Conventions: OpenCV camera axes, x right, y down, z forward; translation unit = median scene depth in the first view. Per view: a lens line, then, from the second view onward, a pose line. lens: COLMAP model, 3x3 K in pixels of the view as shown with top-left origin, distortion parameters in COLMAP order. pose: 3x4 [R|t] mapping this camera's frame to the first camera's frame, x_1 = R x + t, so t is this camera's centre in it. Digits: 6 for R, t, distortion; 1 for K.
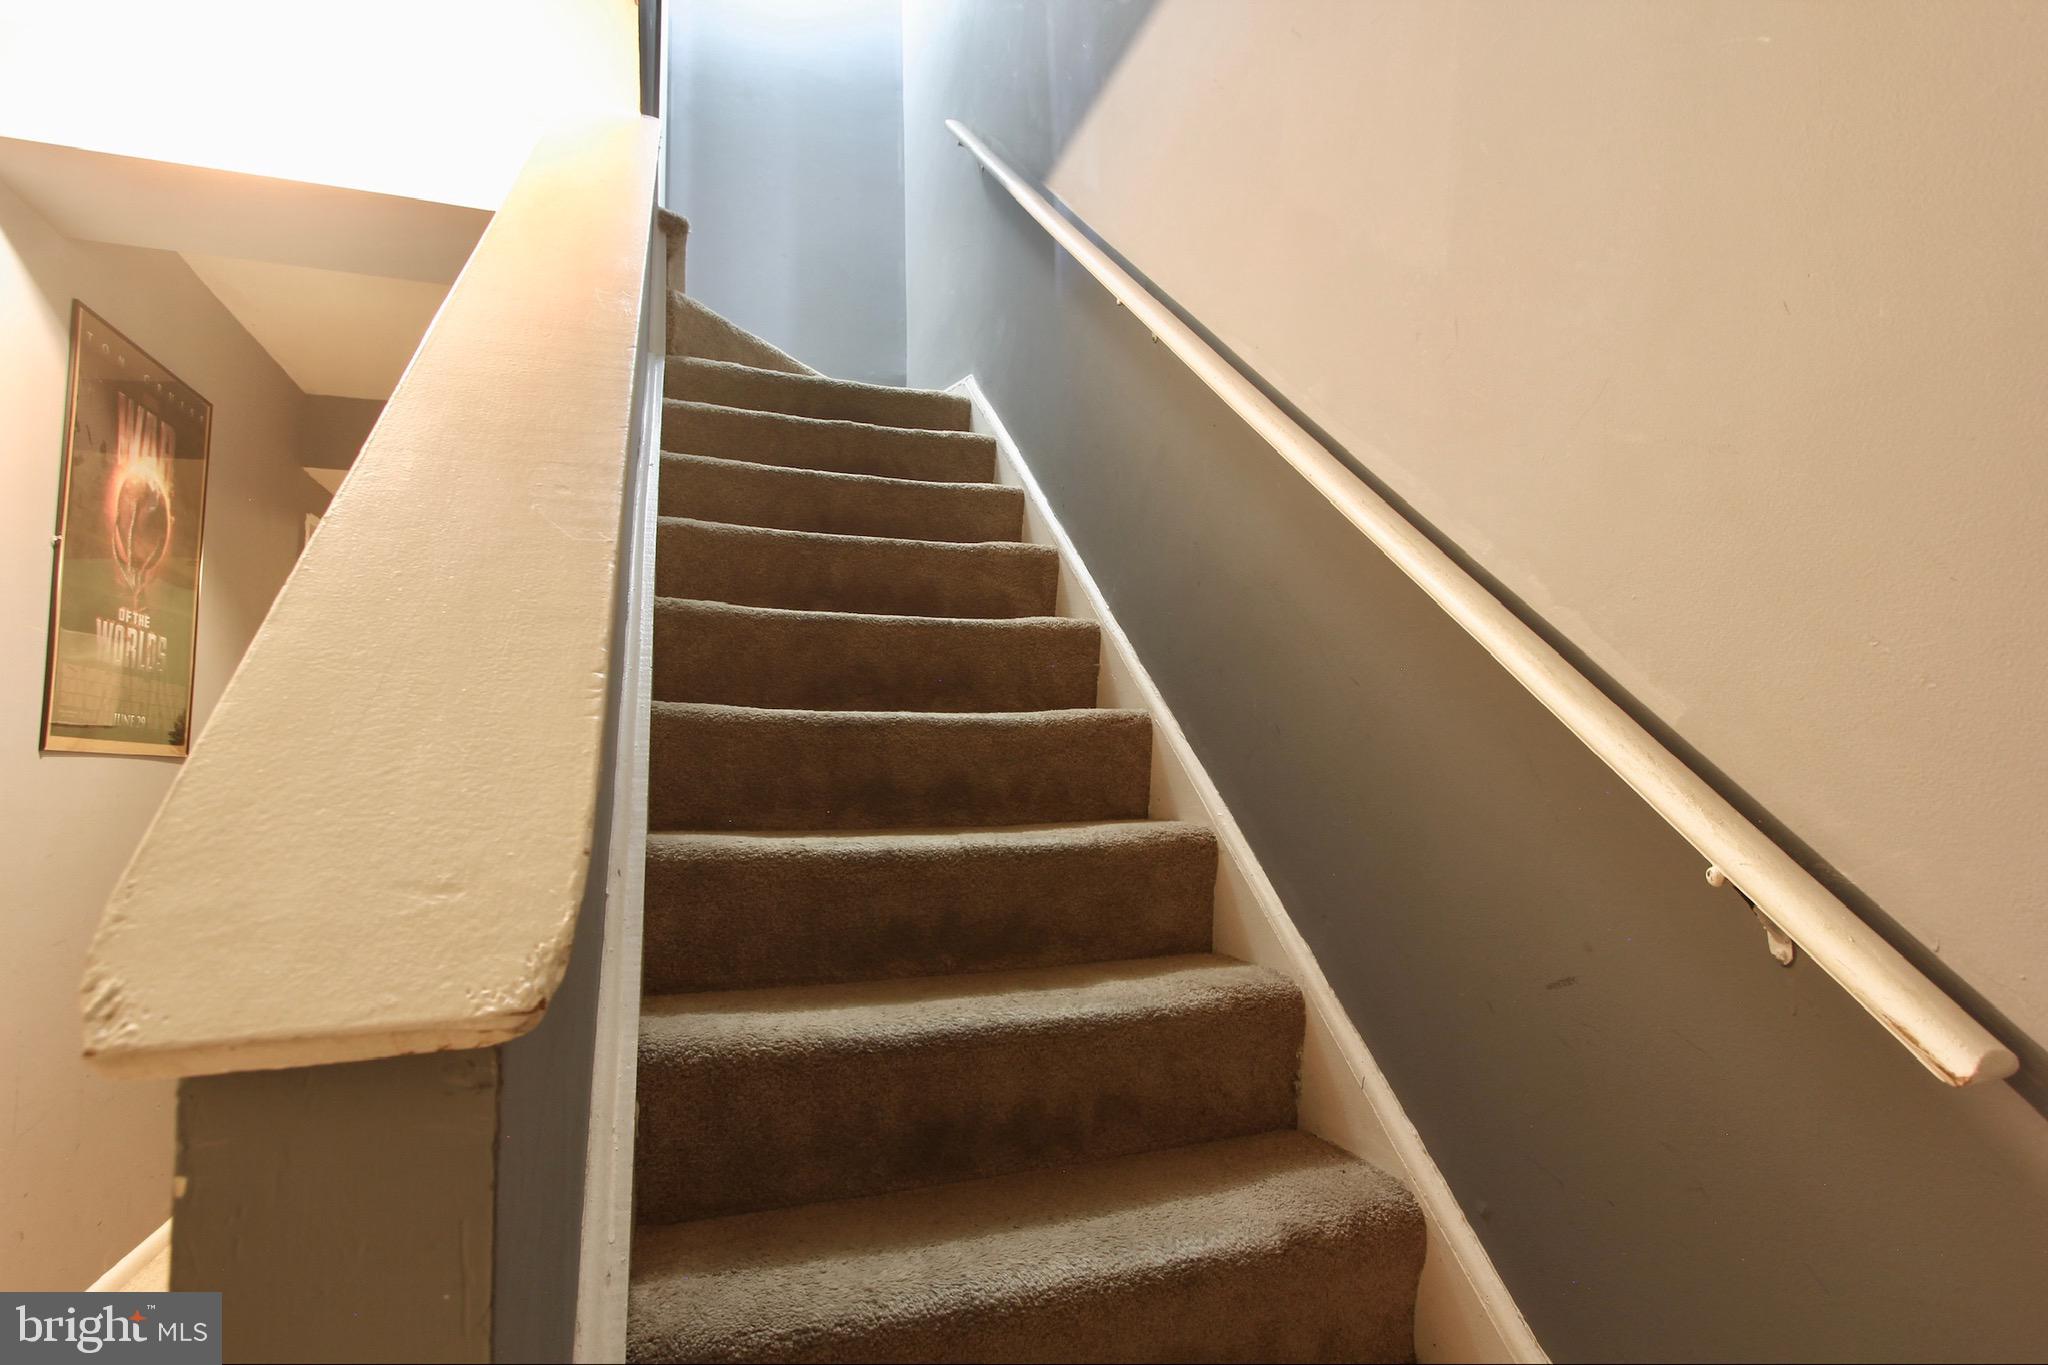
lens RADIAL K [[1027.1, 0, 1025.5], [0, 1027.1, 680.2], [0, 0, 1]] dist [-0.010524, -0.000585]
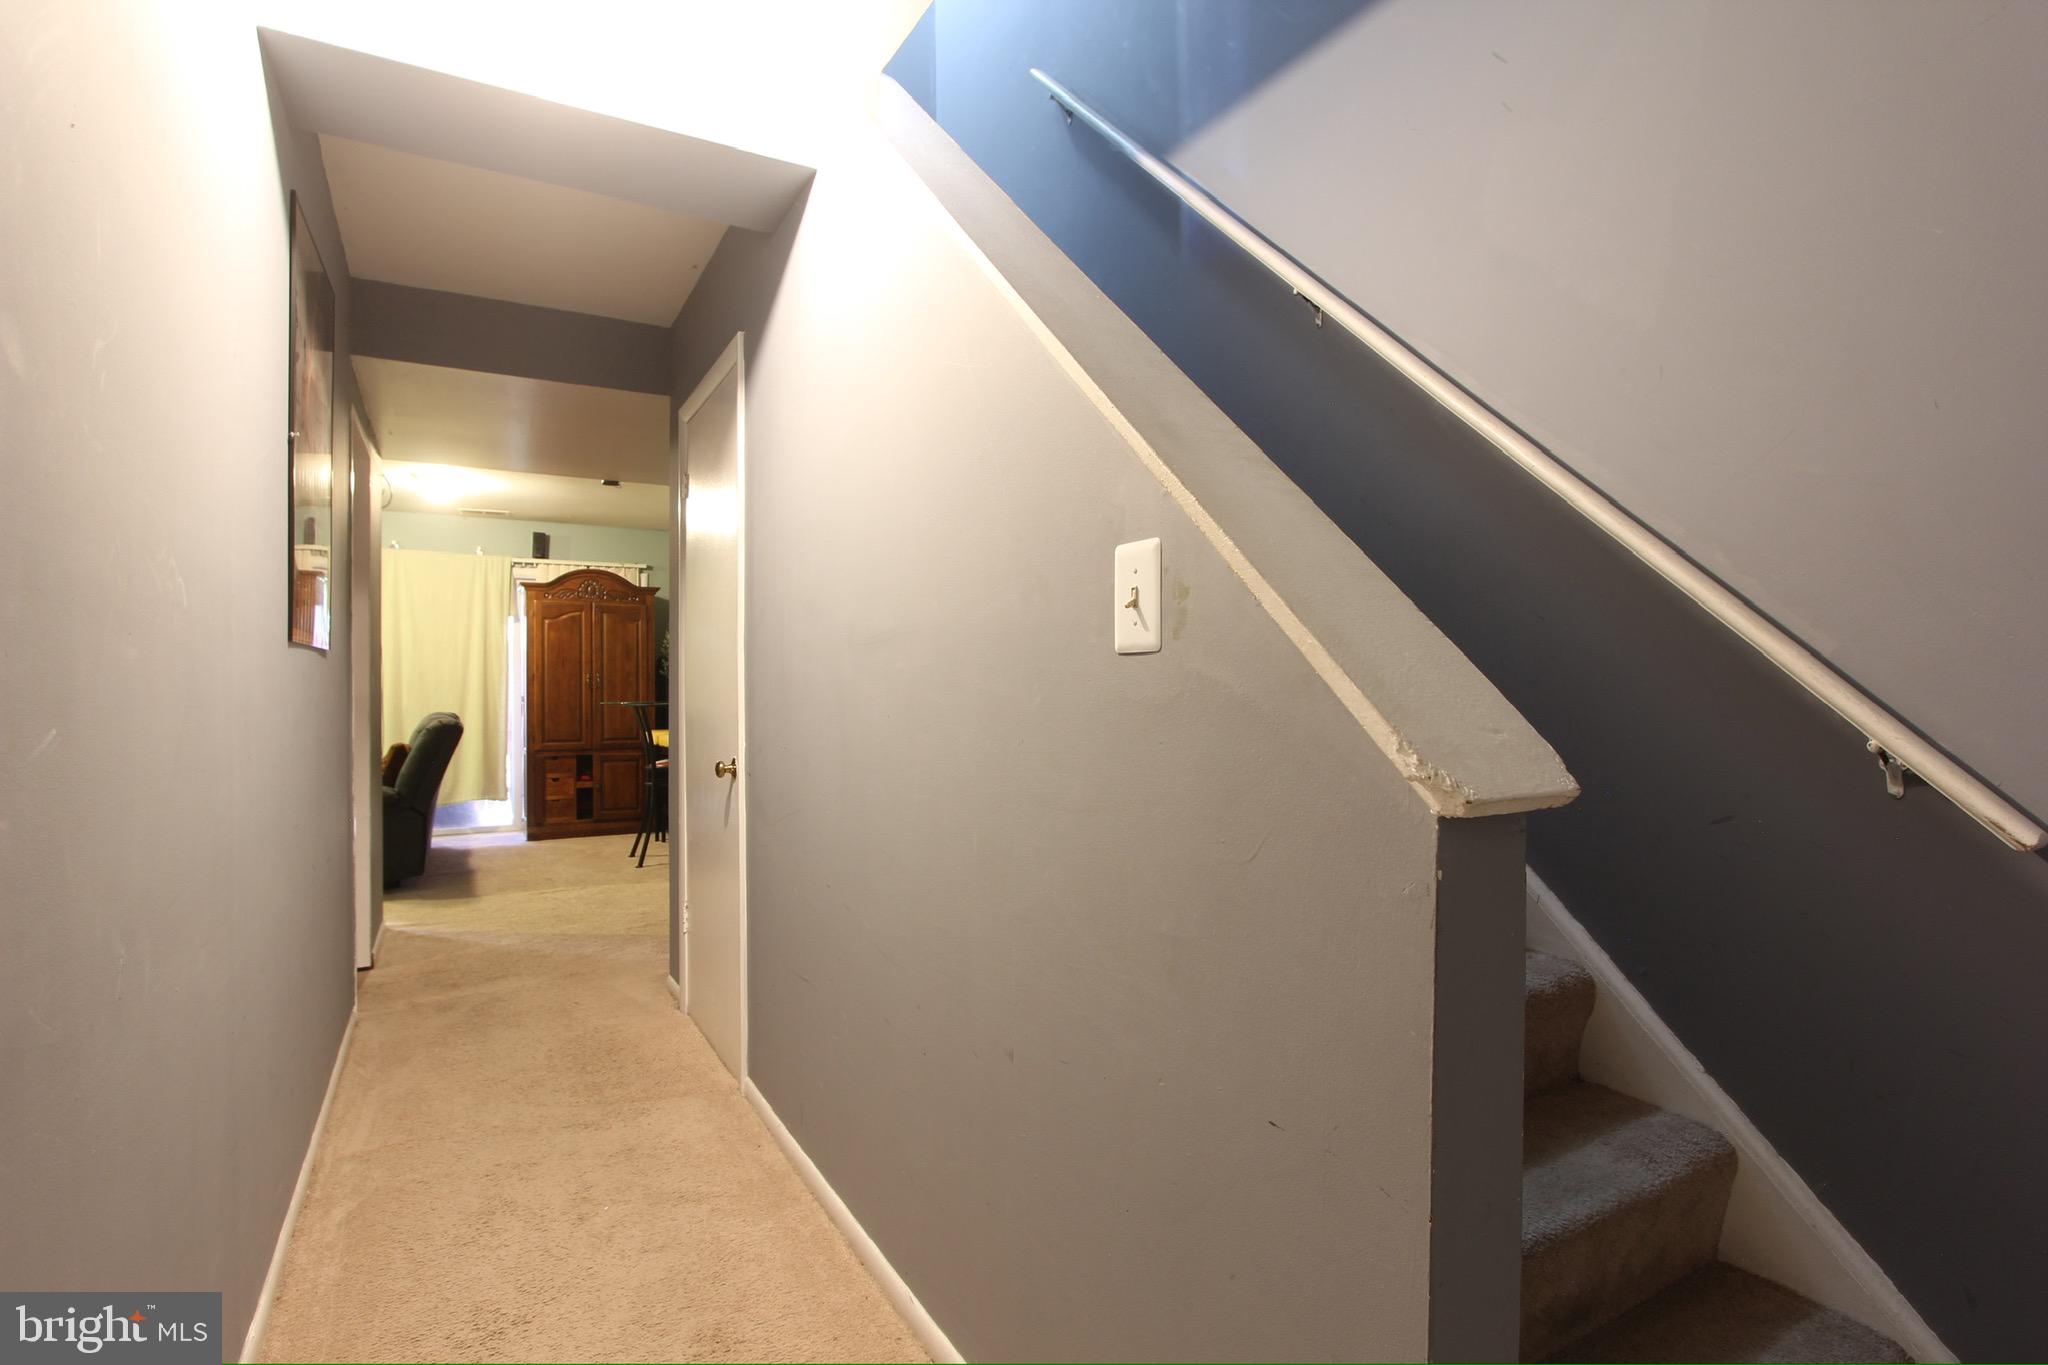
lens RADIAL K [[1027.1, 0, 1036.8], [0, 1027.1, 683.4], [0, 0, 1]] dist [-0.010524, -0.000585]
pose [[0.983410, 0.017115, 0.180587, -0.706463], [-0.033246, 0.995681, 0.086681, -0.008270], [-0.178324, -0.091247, 0.979732, -0.283102]]
